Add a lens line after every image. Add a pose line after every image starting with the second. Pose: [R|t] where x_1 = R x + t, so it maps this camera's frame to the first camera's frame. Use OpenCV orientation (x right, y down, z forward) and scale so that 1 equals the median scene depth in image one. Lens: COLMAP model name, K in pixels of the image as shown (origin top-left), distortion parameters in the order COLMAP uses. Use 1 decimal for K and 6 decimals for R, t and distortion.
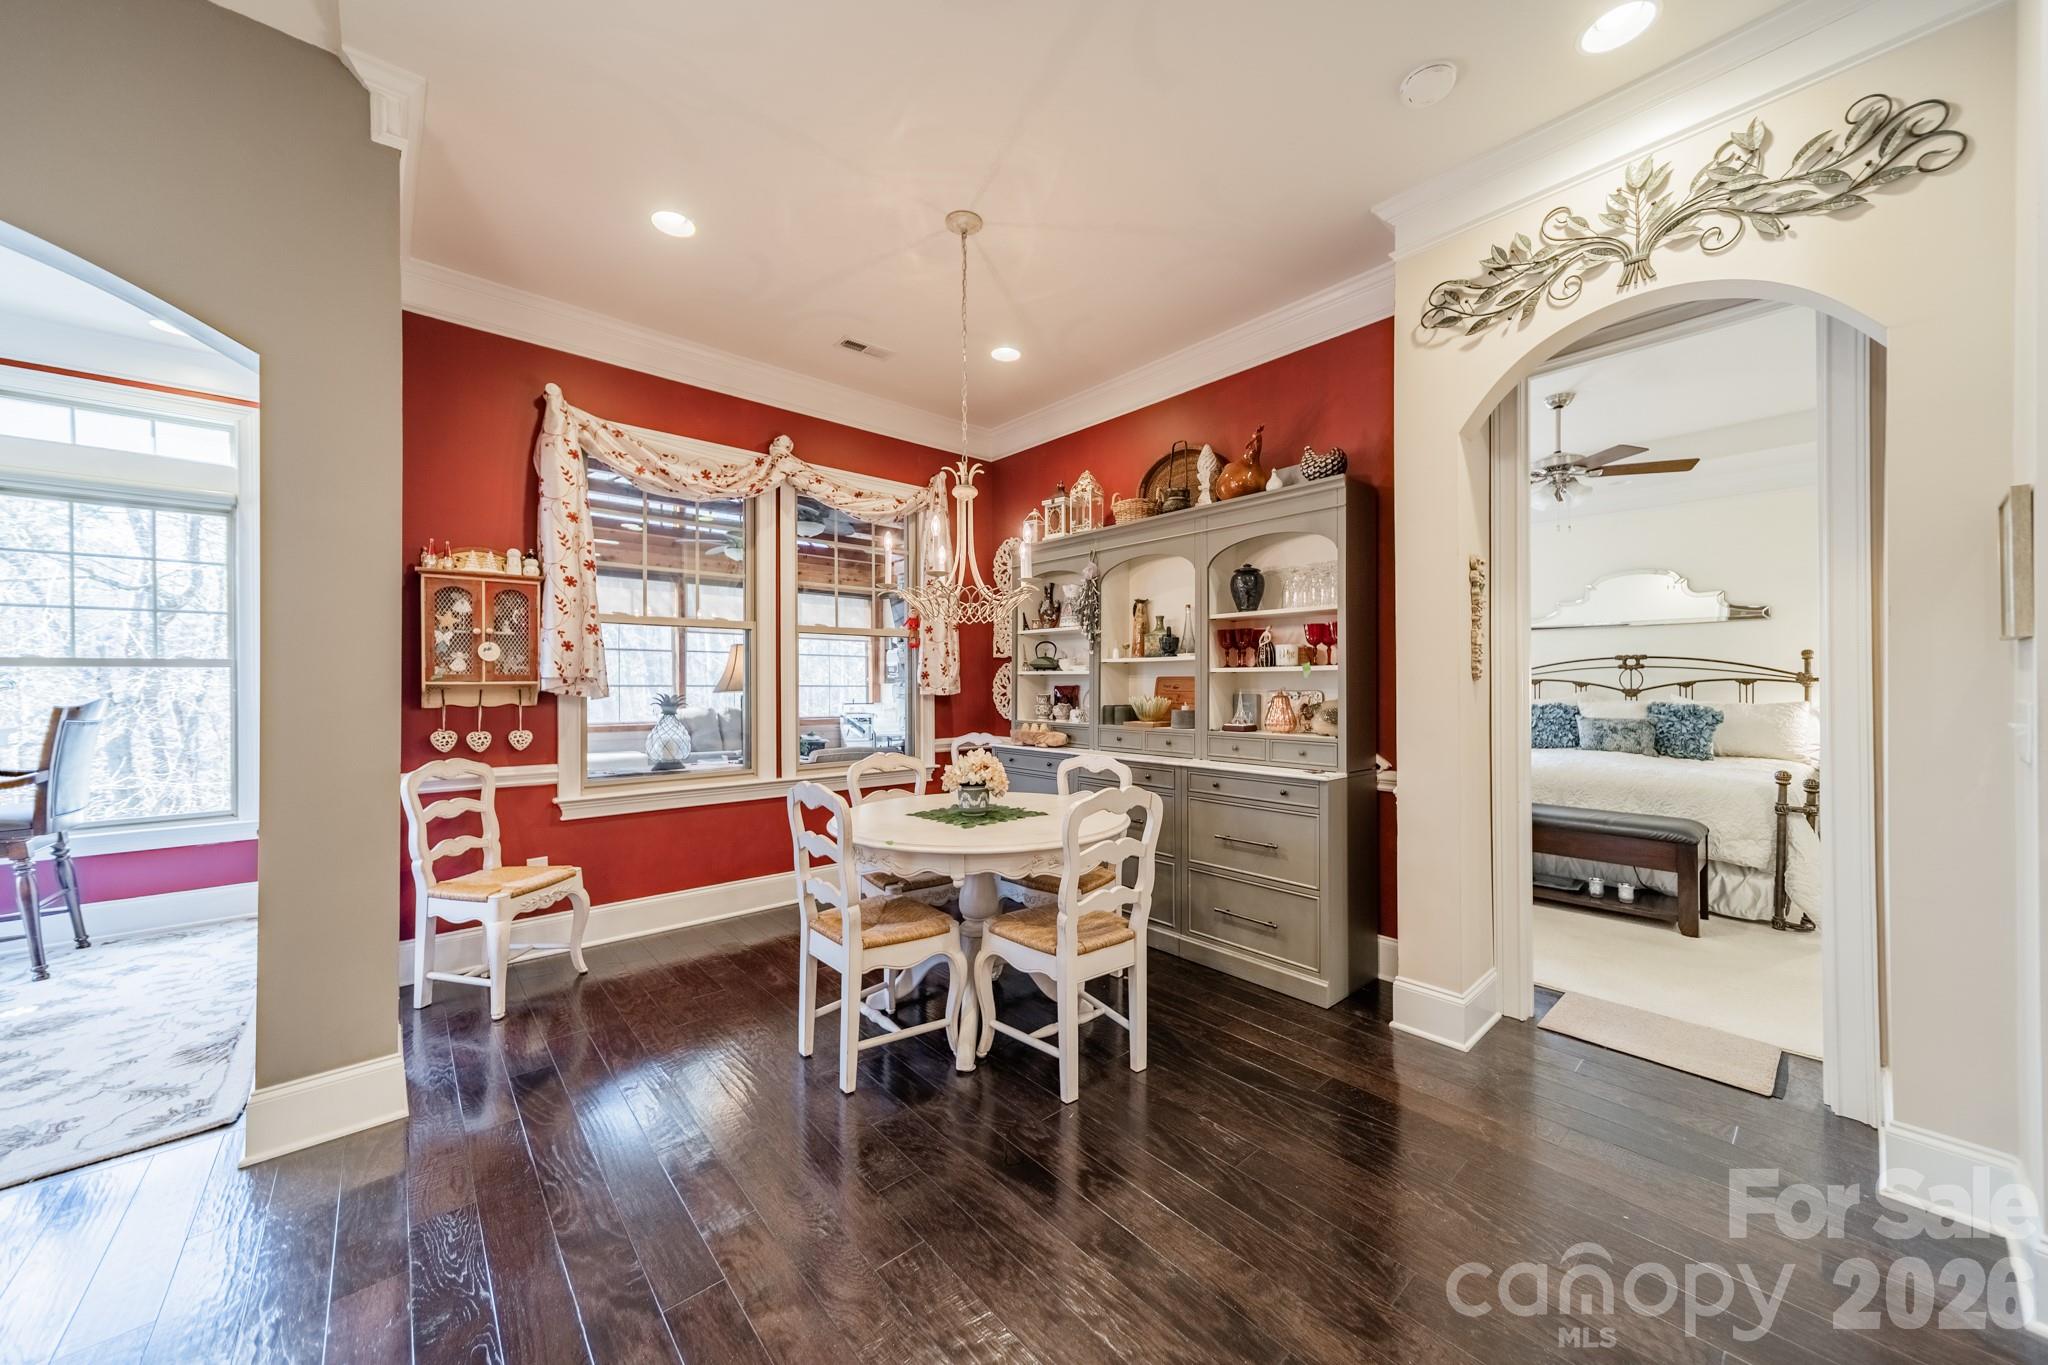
lens RADIAL K [[725.6, 0, 1025.8], [0, 725.6, 680.8], [0, 0, 1]] dist [0.007533, 0.000002]
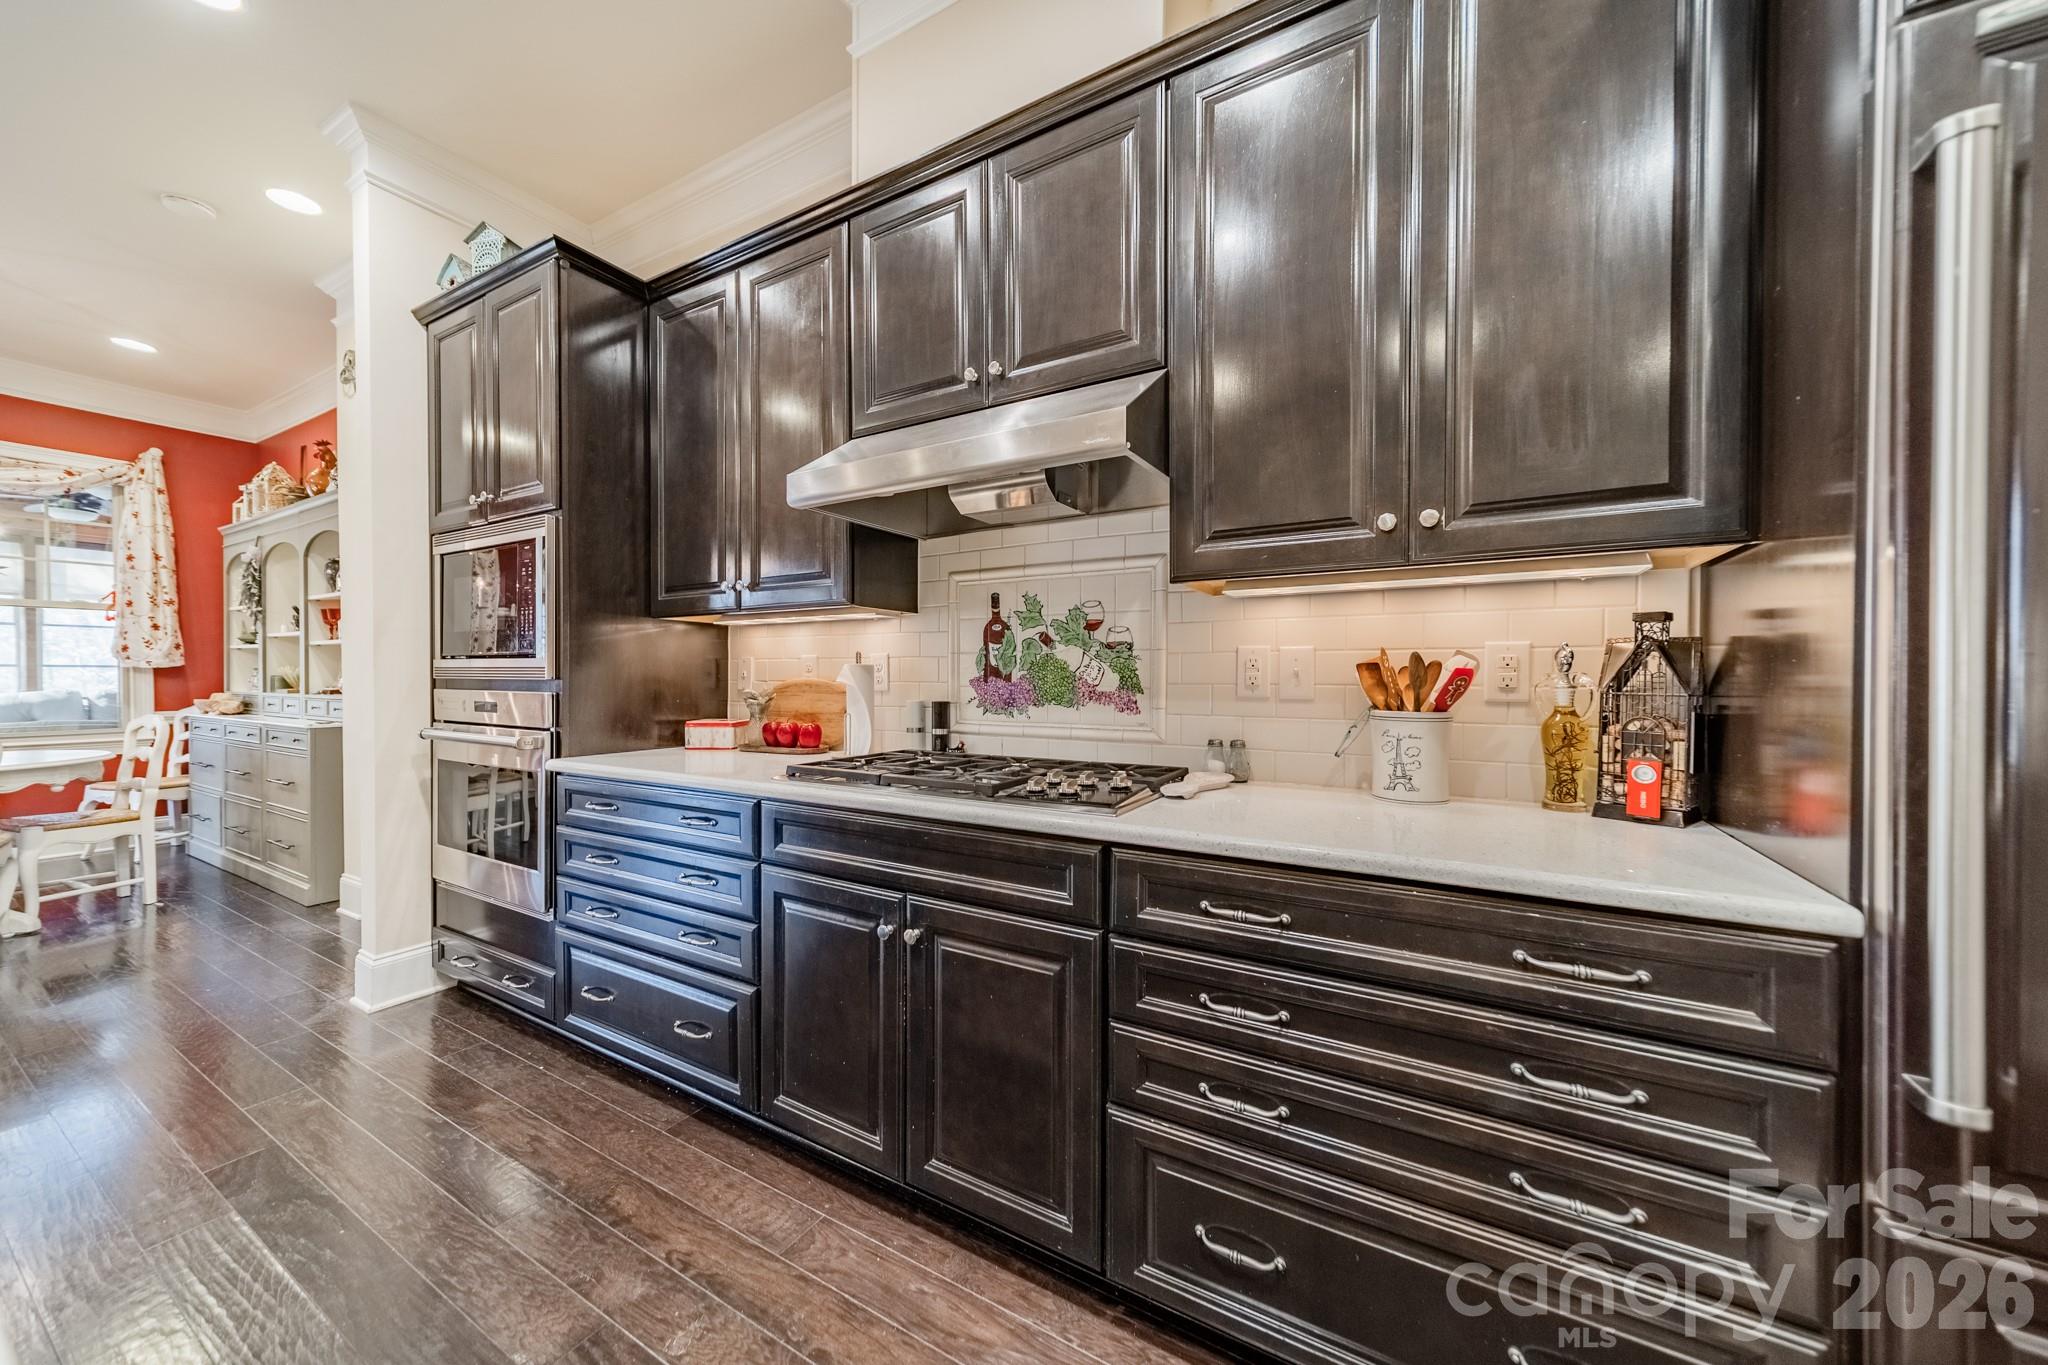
lens RADIAL K [[725.6, 0, 1022.5], [0, 725.6, 681.3], [0, 0, 1]] dist [0.007533, 0.000002]
pose [[0.947703, 0.000593, 0.319154, 0.984740], [-0.005188, 0.999895, 0.013547, 0.025094], [-0.319113, -0.014494, 0.947606, -0.506543]]
